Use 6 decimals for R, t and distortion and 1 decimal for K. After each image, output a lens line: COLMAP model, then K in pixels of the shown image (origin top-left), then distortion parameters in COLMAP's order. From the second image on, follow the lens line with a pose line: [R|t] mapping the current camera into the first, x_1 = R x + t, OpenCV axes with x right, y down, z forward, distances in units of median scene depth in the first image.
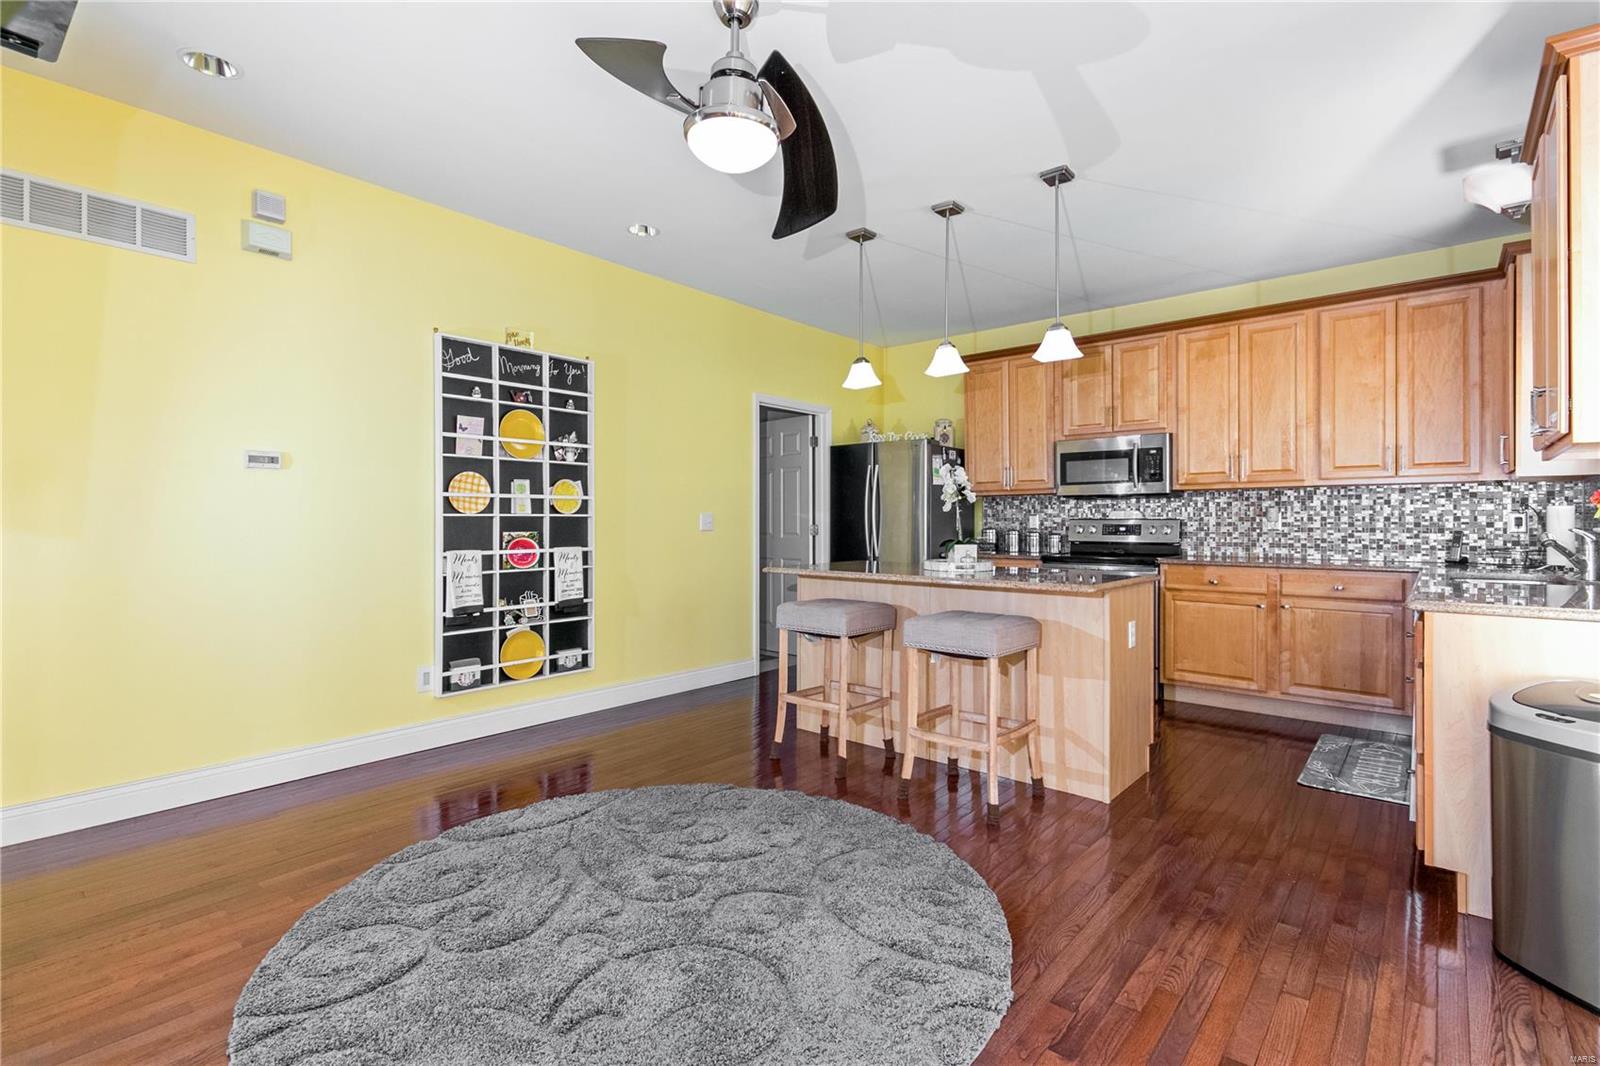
lens RADIAL K [[737.0, 0, 793.0], [0, 737.0, 524.4], [0, 0, 1]] dist [0.038360, -0.017202]
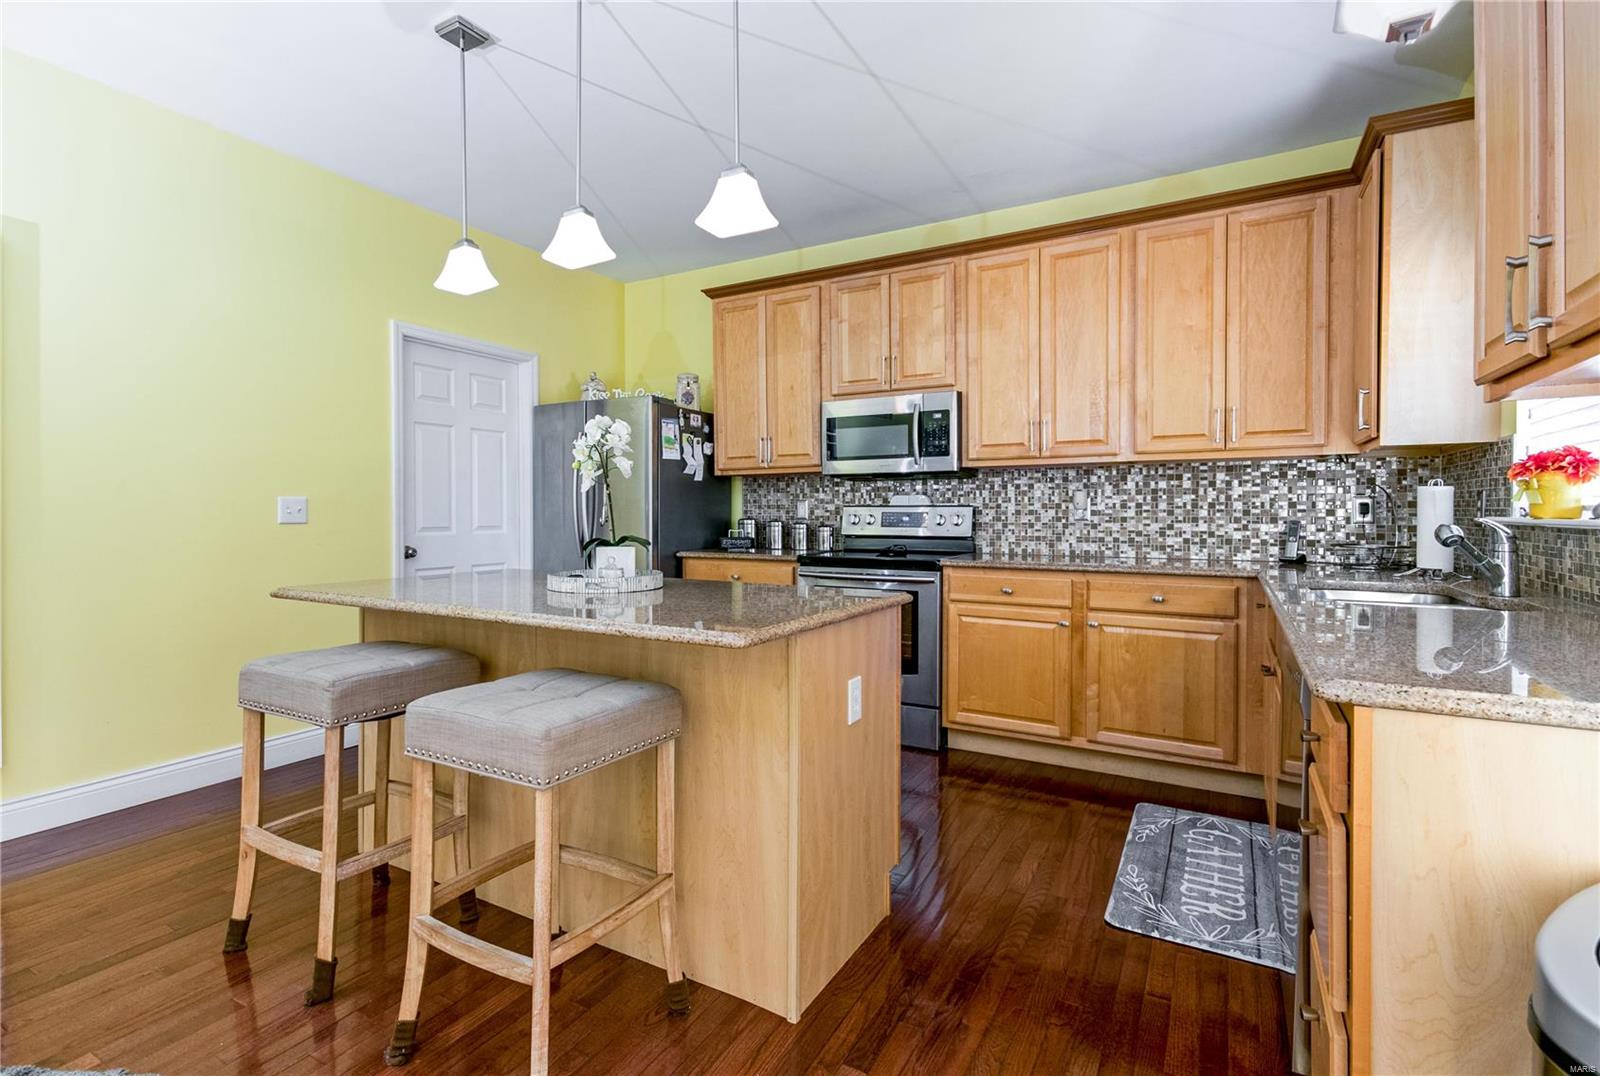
lens RADIAL K [[756.4, 0, 783.1], [0, 756.4, 520.1], [0, 0, 1]] dist [0.022210, 0.000847]
pose [[0.983079, -0.003264, 0.183155, 0.207611], [0.001589, 0.999956, 0.009296, -0.000156], [-0.183177, -0.008848, 0.983040, 0.300419]]
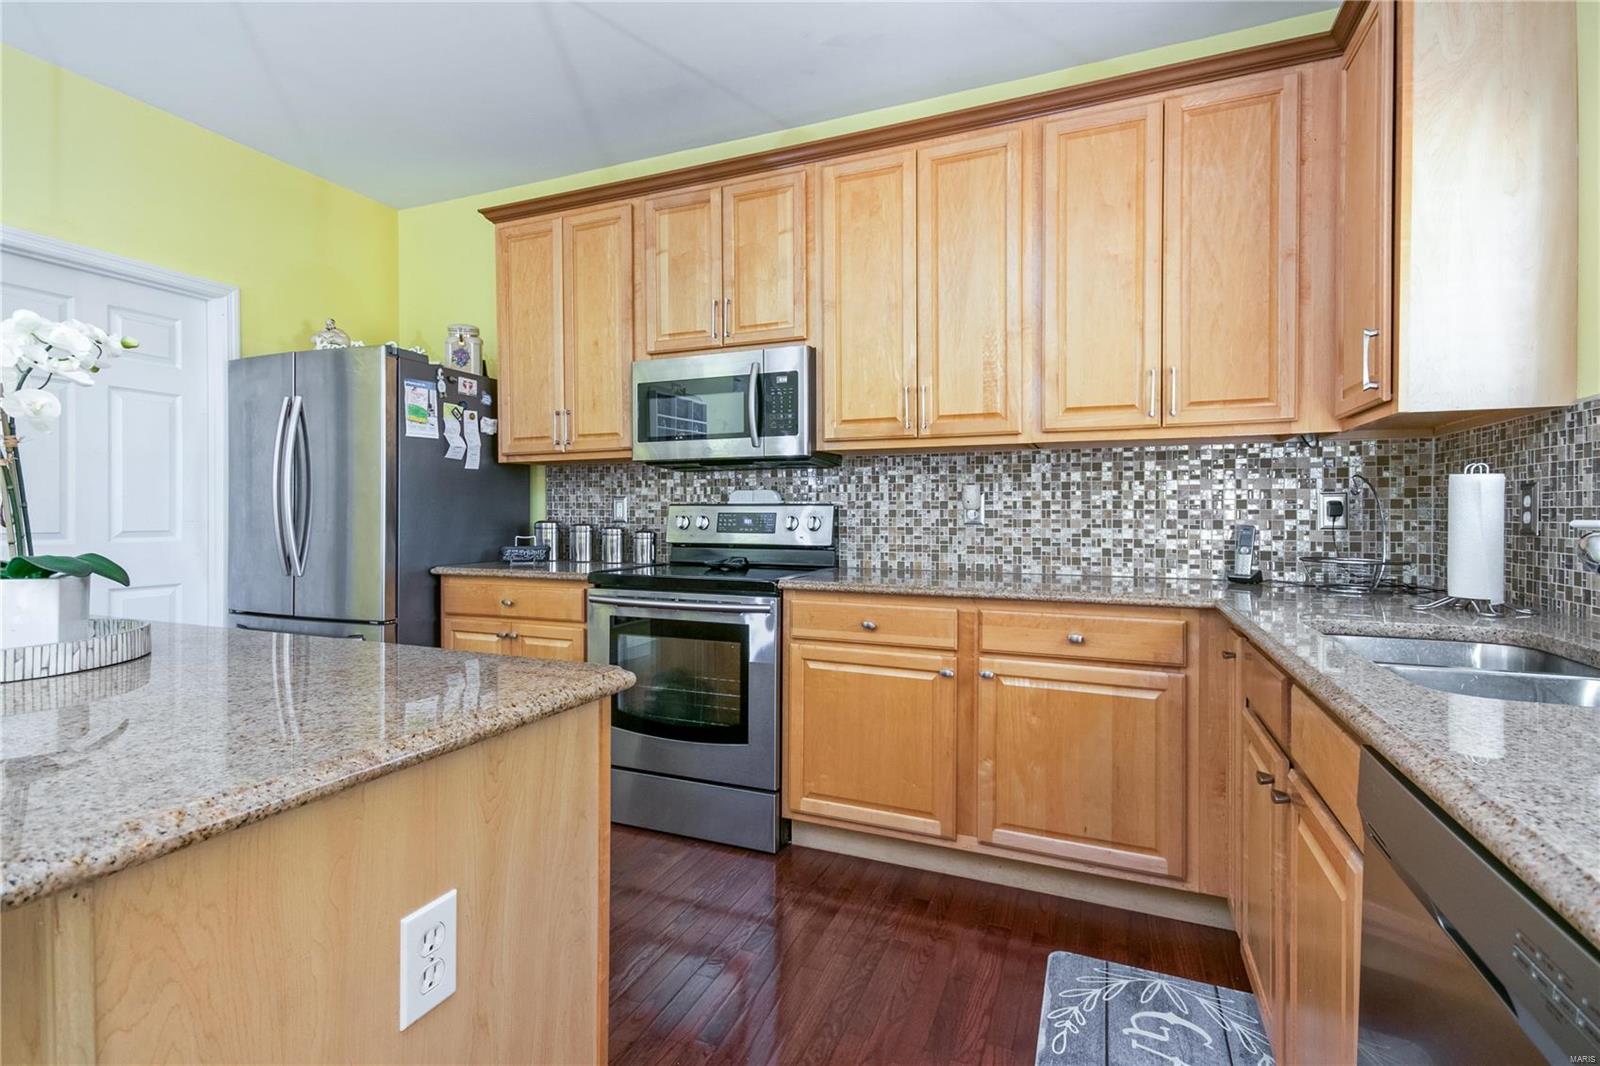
lens RADIAL K [[746.0, 0, 789.2], [0, 746.0, 515.4], [0, 0, 1]] dist [0.021710, -0.000140]
pose [[0.953609, 0.001843, 0.301042, 0.352952], [-0.001441, 0.999998, -0.001558, 0.002279], [-0.301044, 0.001051, 0.953610, 0.518866]]
